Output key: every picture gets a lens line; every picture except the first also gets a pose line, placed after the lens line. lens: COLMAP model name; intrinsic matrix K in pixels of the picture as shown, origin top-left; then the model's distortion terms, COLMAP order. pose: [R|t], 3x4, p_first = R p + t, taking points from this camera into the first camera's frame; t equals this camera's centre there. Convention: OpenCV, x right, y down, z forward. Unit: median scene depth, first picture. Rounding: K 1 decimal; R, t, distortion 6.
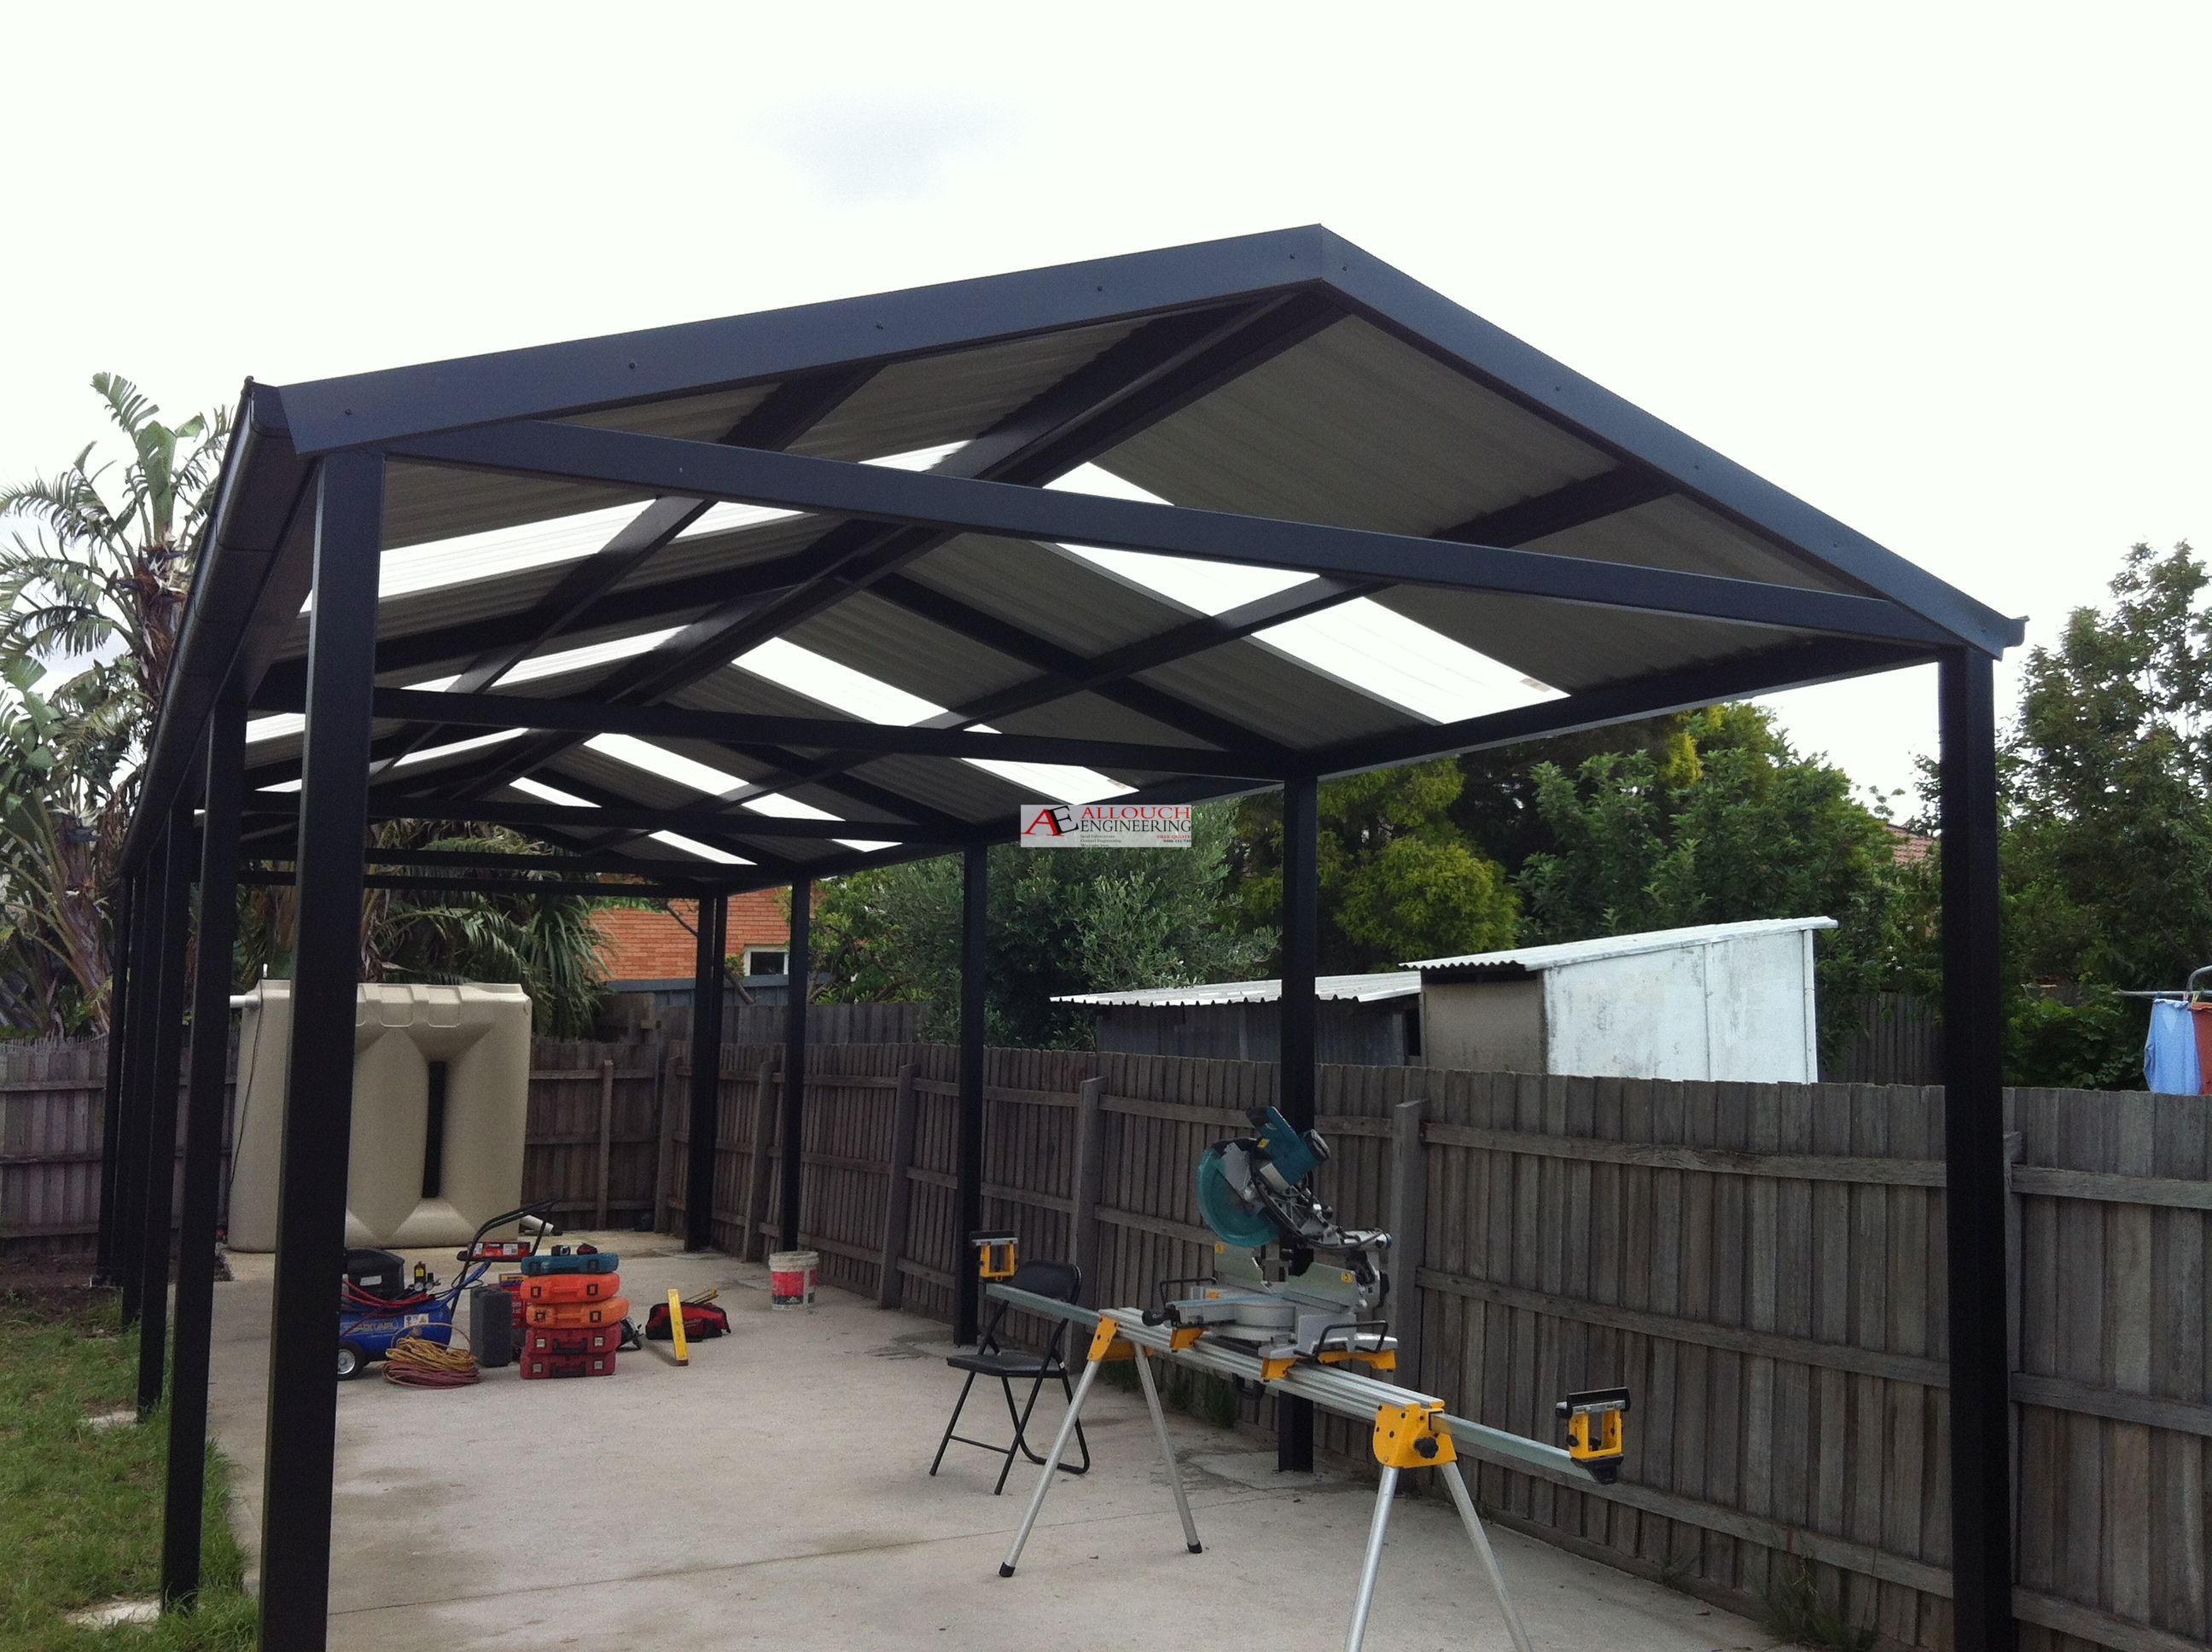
lens RADIAL K [[2087.6, 0, 1106.0], [0, 2087.6, 826.0], [0, 0, 1]] dist [0.006255, -0.055056]
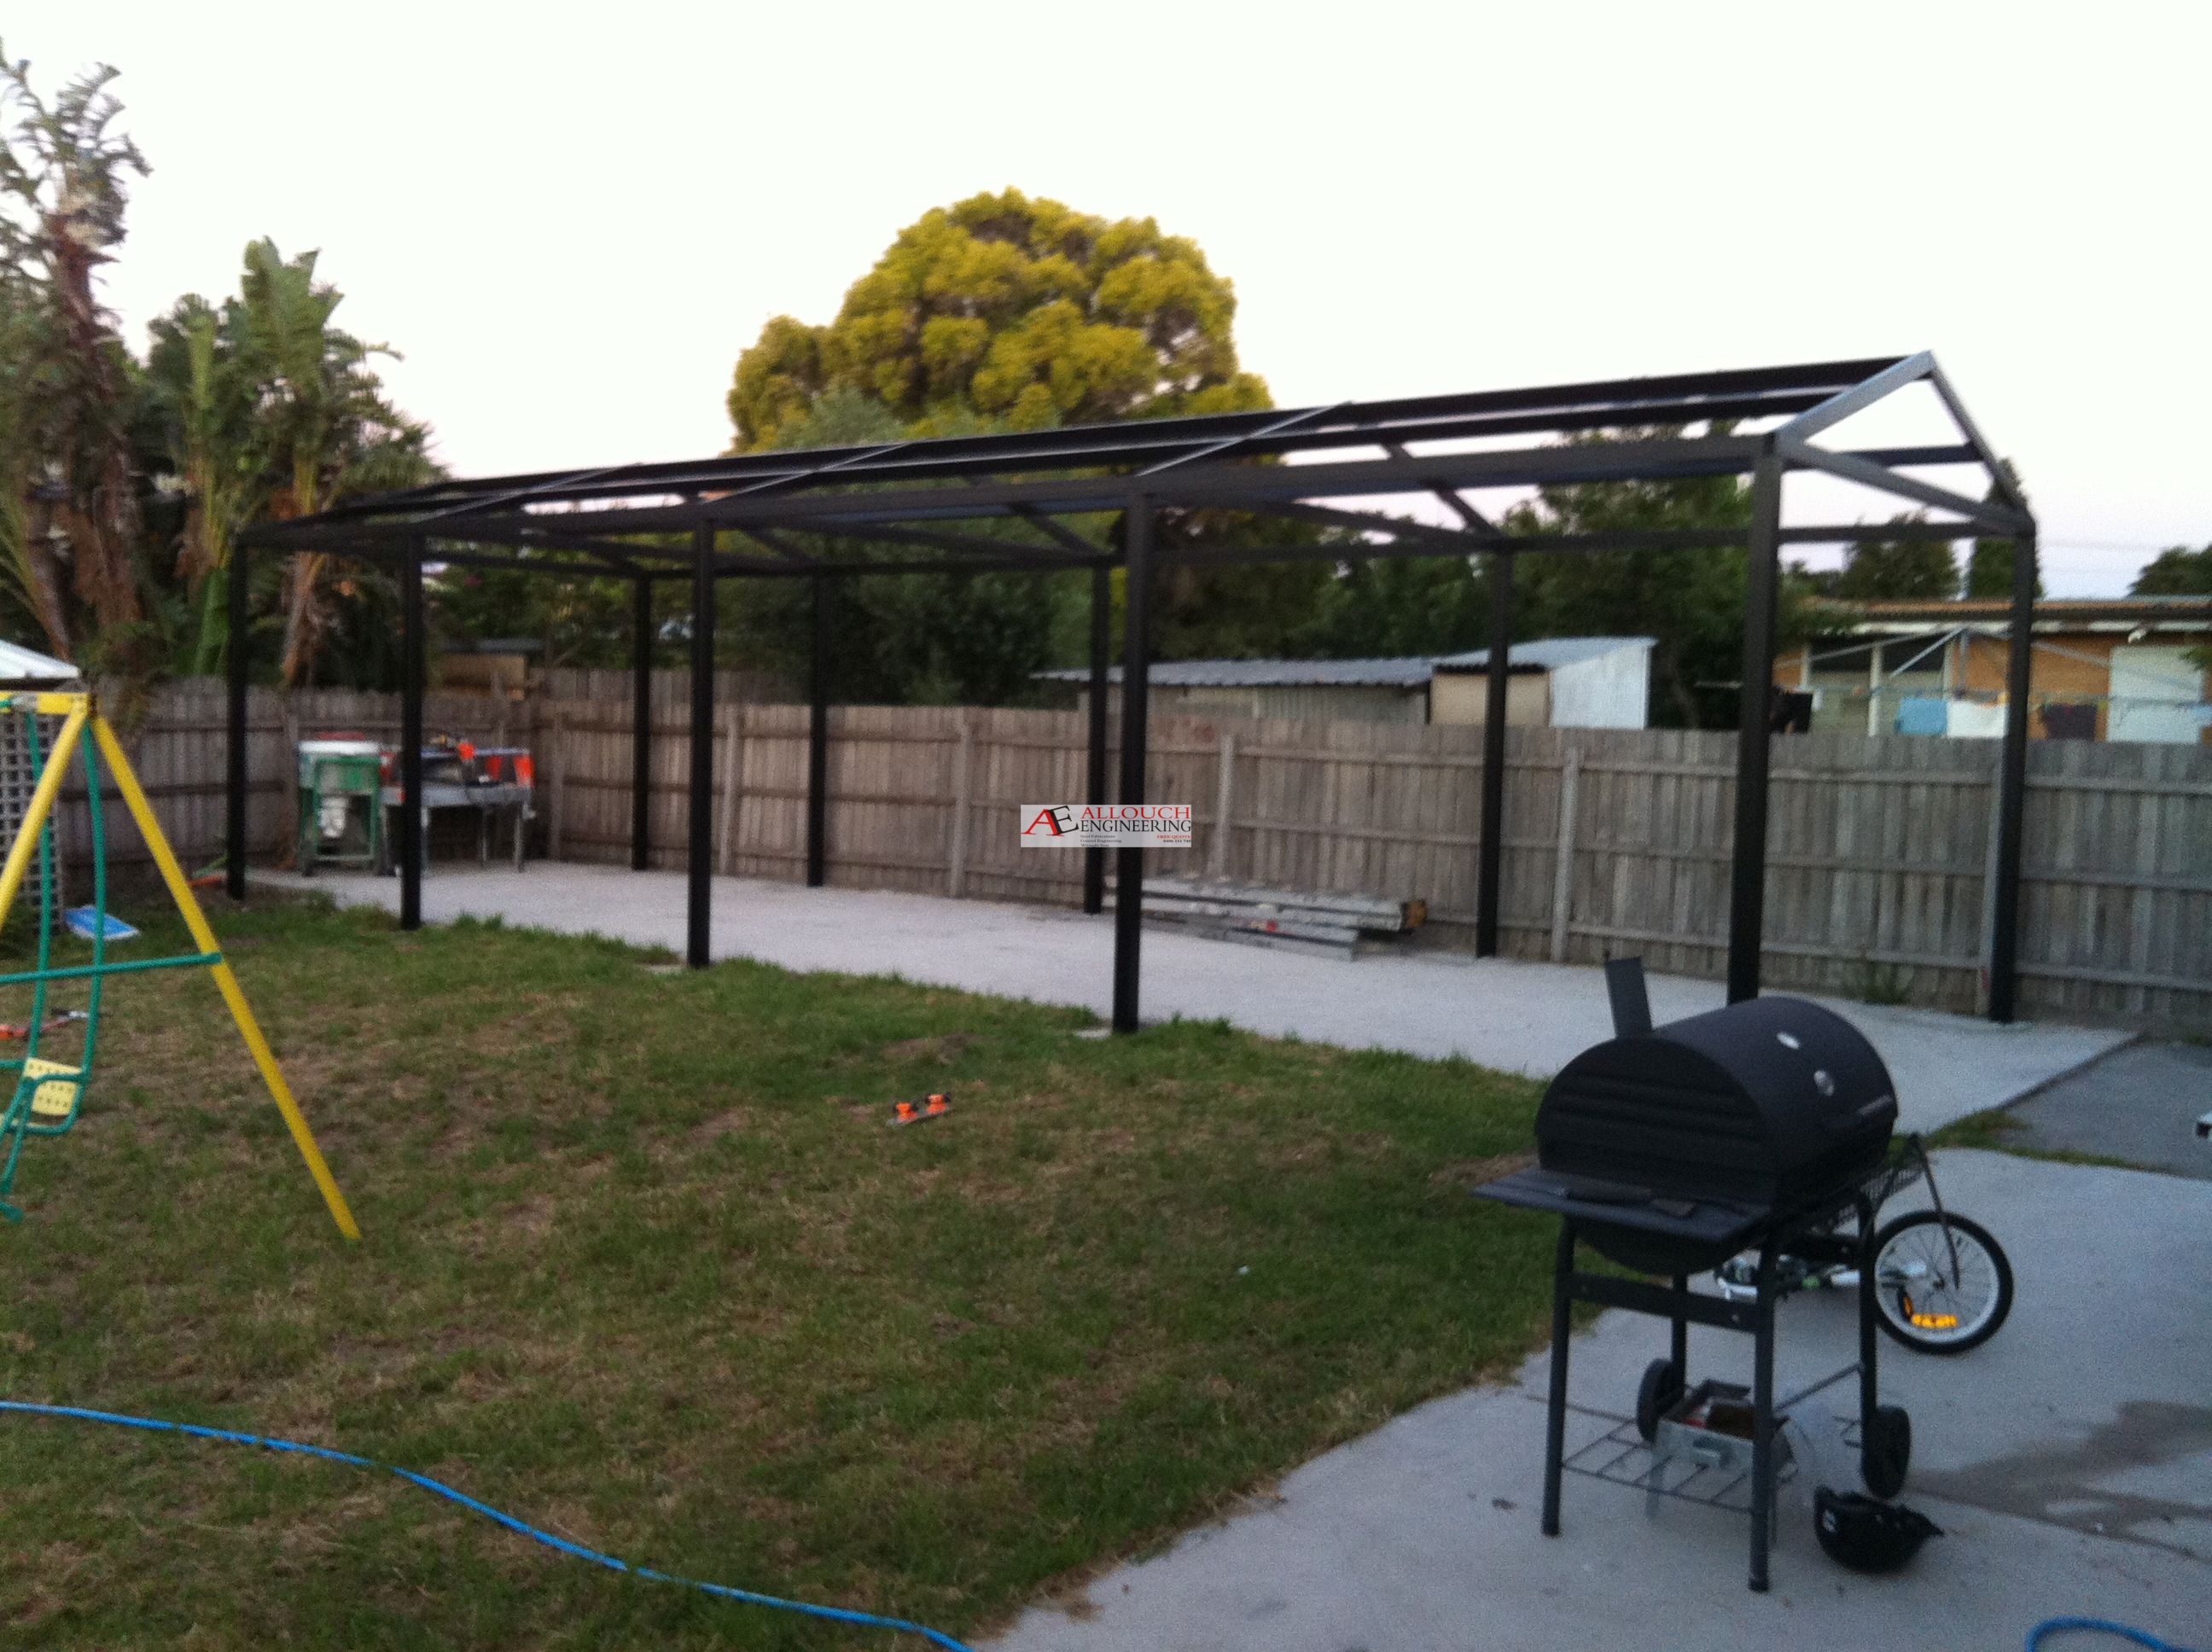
lens RADIAL K [[2030.7, 0, 1166.0], [0, 2030.7, 861.7], [0, 0, 1]] dist [0.091087, -0.221360]
pose [[0.895669, -0.017433, 0.444380, -1.171978], [-0.061344, 0.984837, 0.162277, -0.034719], [-0.440470, -0.172606, 0.881018, -0.463355]]
